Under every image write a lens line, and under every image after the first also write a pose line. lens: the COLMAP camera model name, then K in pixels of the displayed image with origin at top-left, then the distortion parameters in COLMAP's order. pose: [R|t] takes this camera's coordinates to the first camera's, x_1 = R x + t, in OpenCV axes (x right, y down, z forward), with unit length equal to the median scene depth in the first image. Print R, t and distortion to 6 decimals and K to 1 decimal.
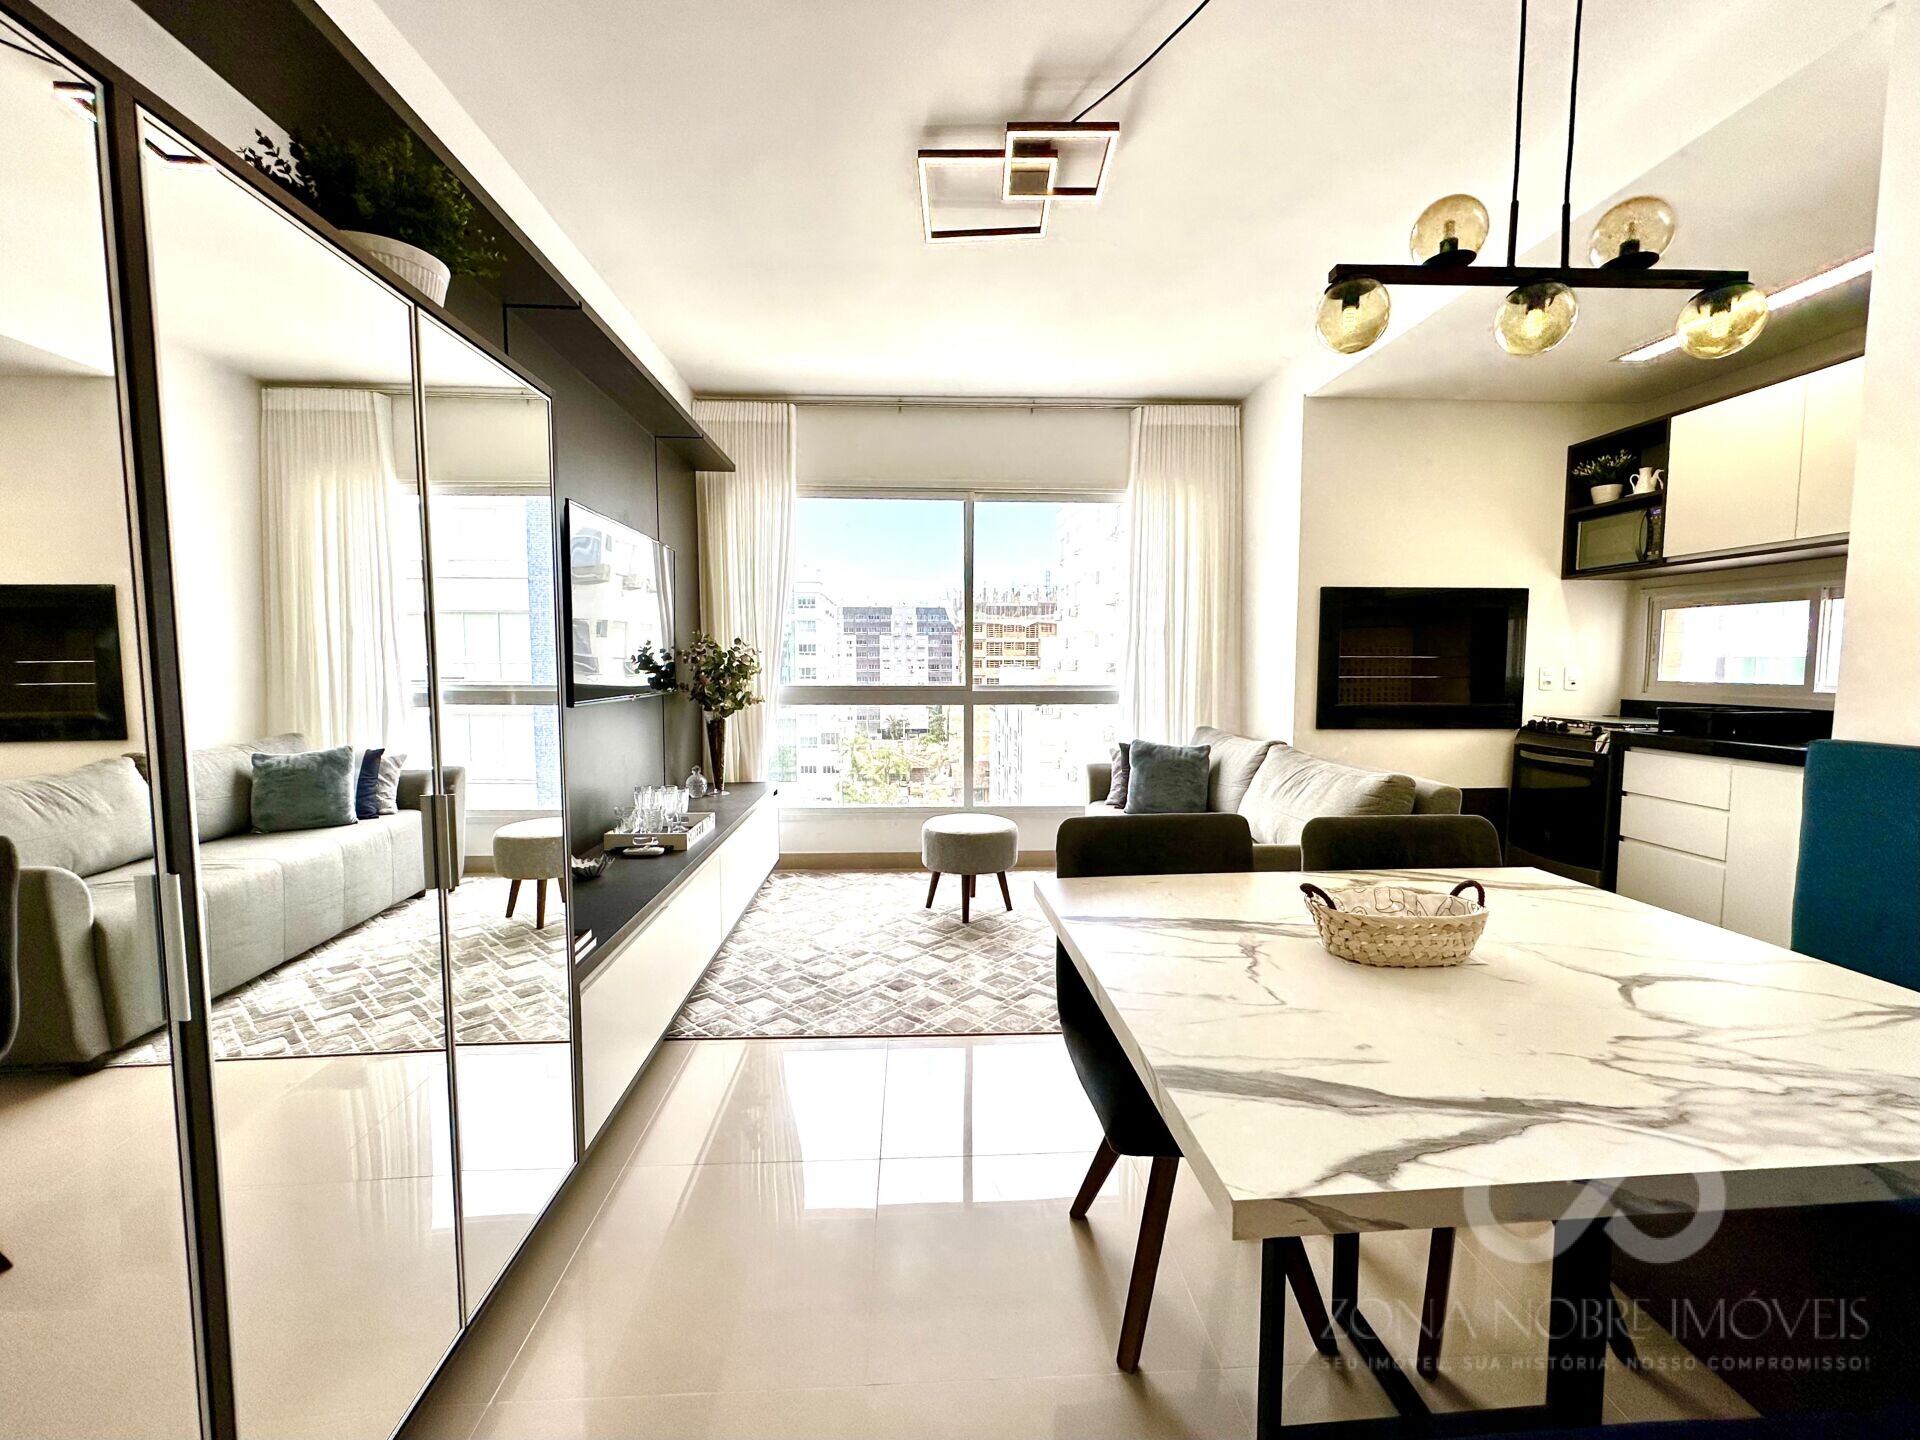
lens RADIAL K [[799.7, 0, 960.0], [0, 799.7, 720.0], [0, 0, 1]] dist [-0.000439, -0.000055]
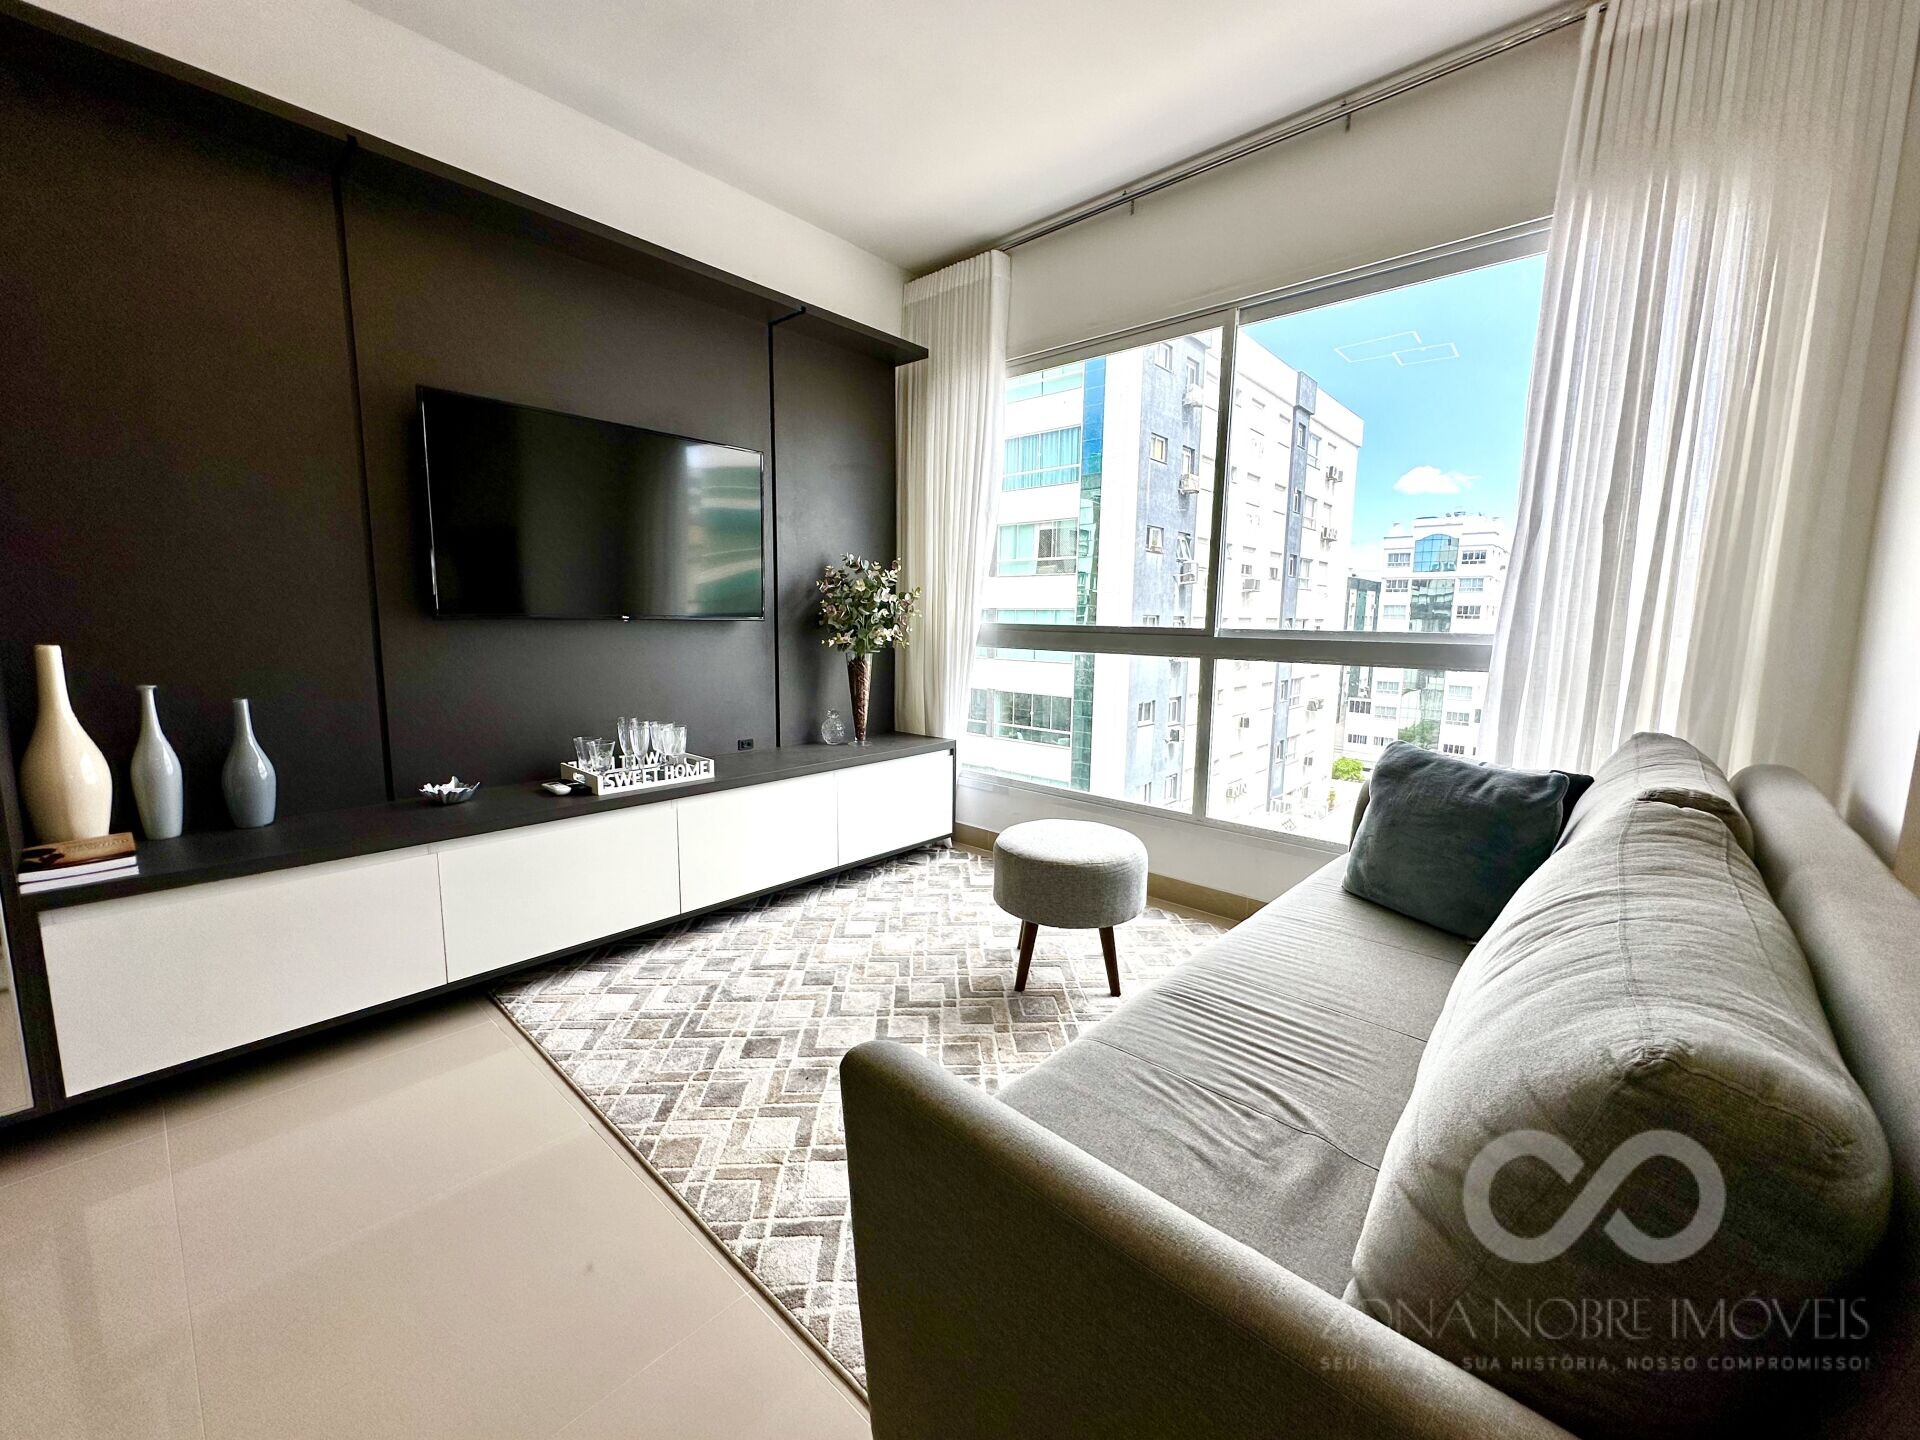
lens RADIAL K [[764.3, 0, 960.0], [0, 764.3, 720.0], [0, 0, 1]] dist [-0.001380, -0.000269]
pose [[0.701368, 0.104769, -0.705057, 0.407605], [-0.066769, 0.994447, 0.081351, -0.008519], [0.709665, -0.009981, 0.704469, 0.573617]]
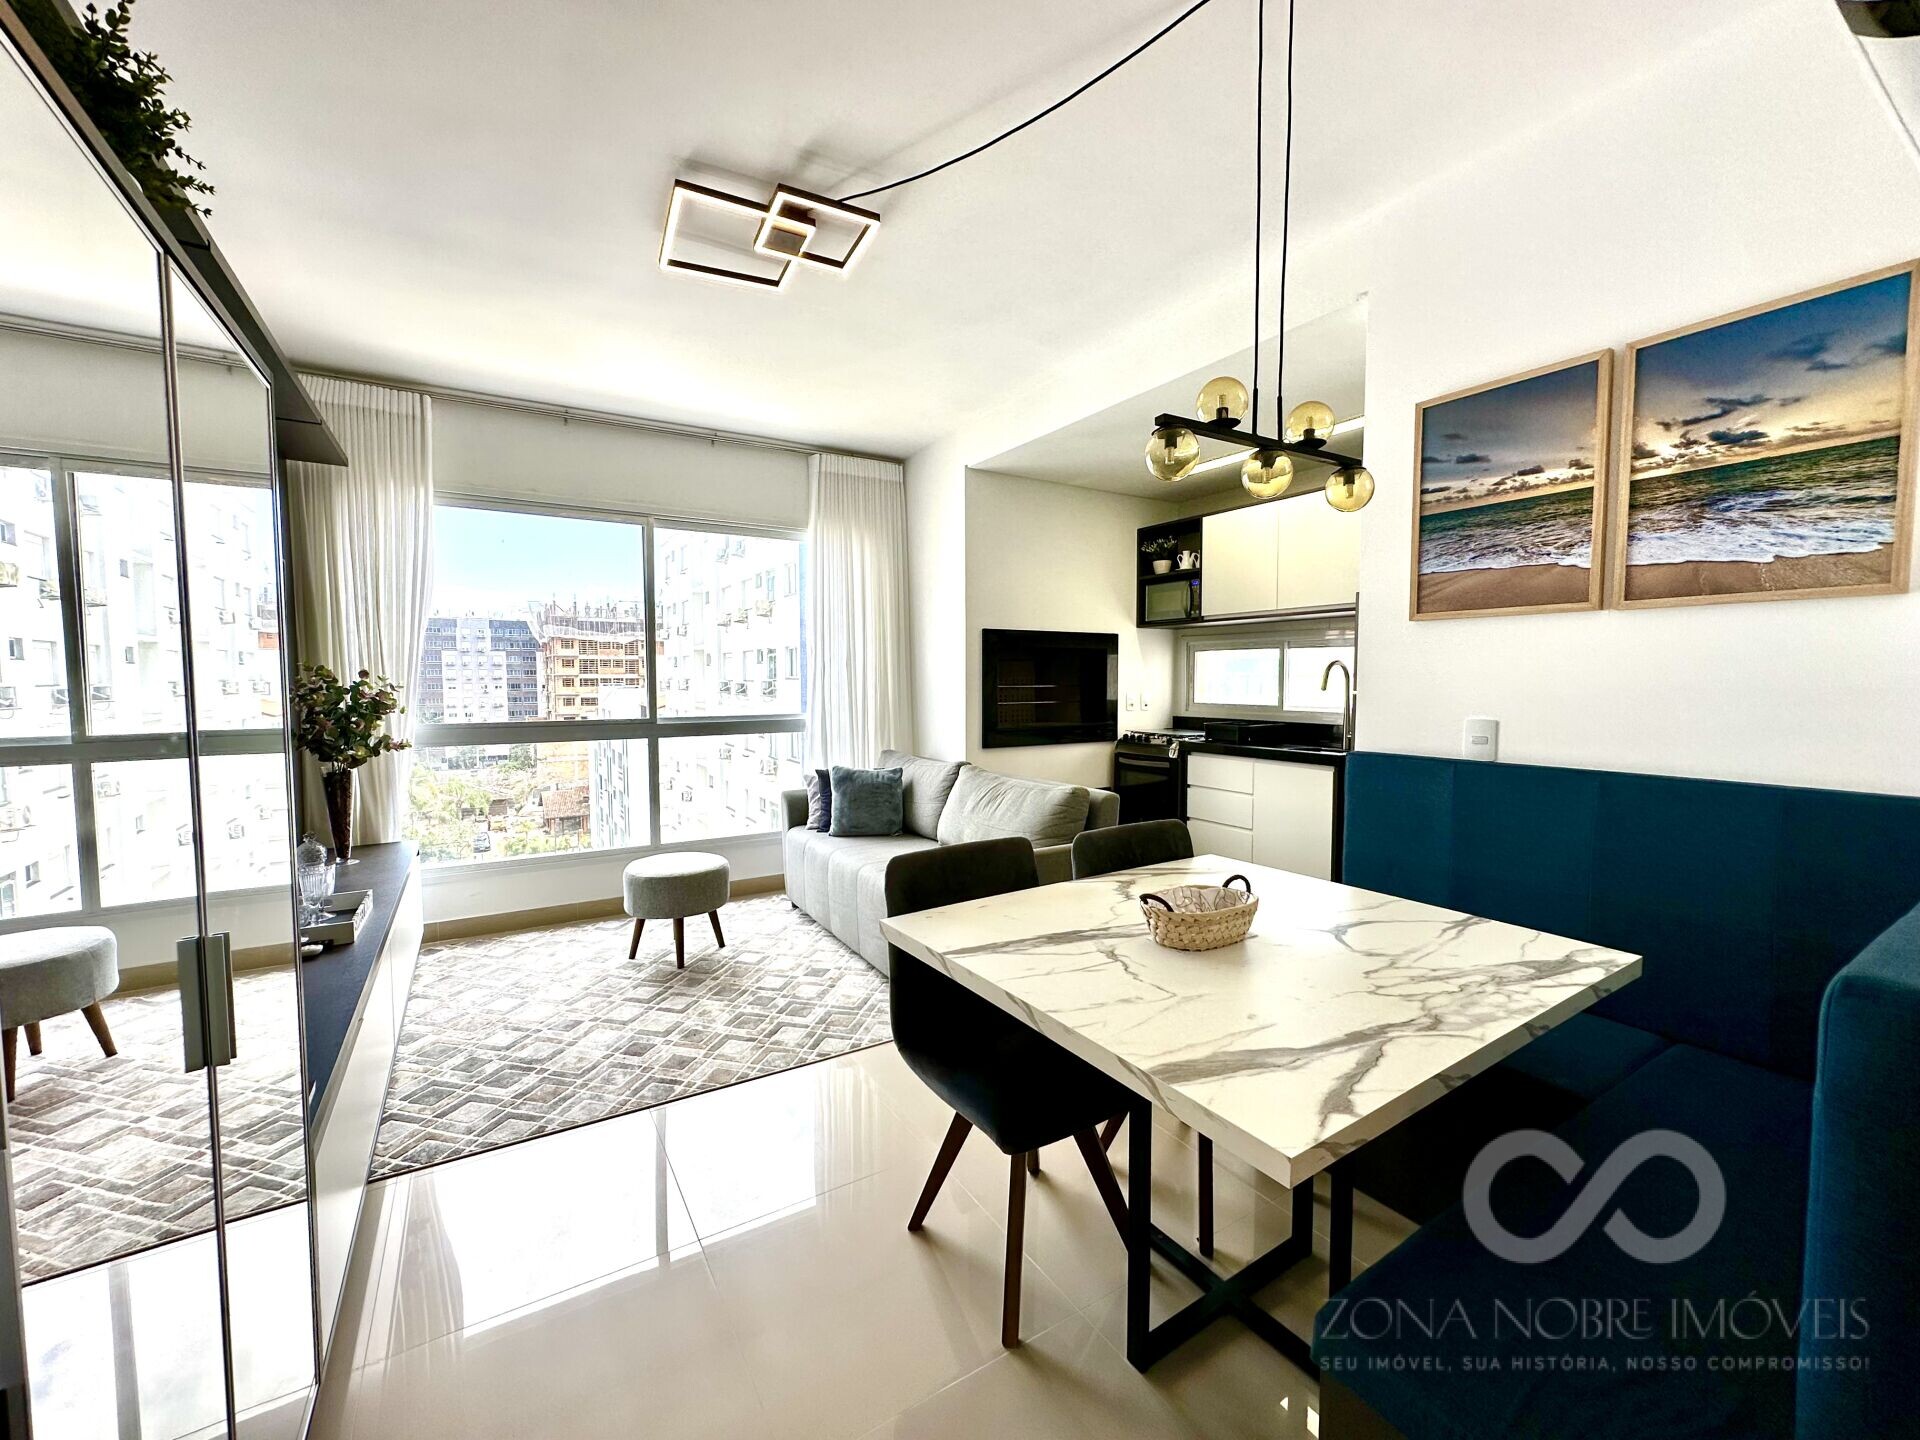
lens RADIAL K [[764.3, 0, 960.0], [0, 764.3, 720.0], [0, 0, 1]] dist [-0.001380, -0.000269]
pose [[0.878591, -0.028983, 0.476695, -0.136042], [0.038220, 0.999222, -0.009690, -0.023807], [-0.476043, 0.026733, 0.879015, 0.026976]]
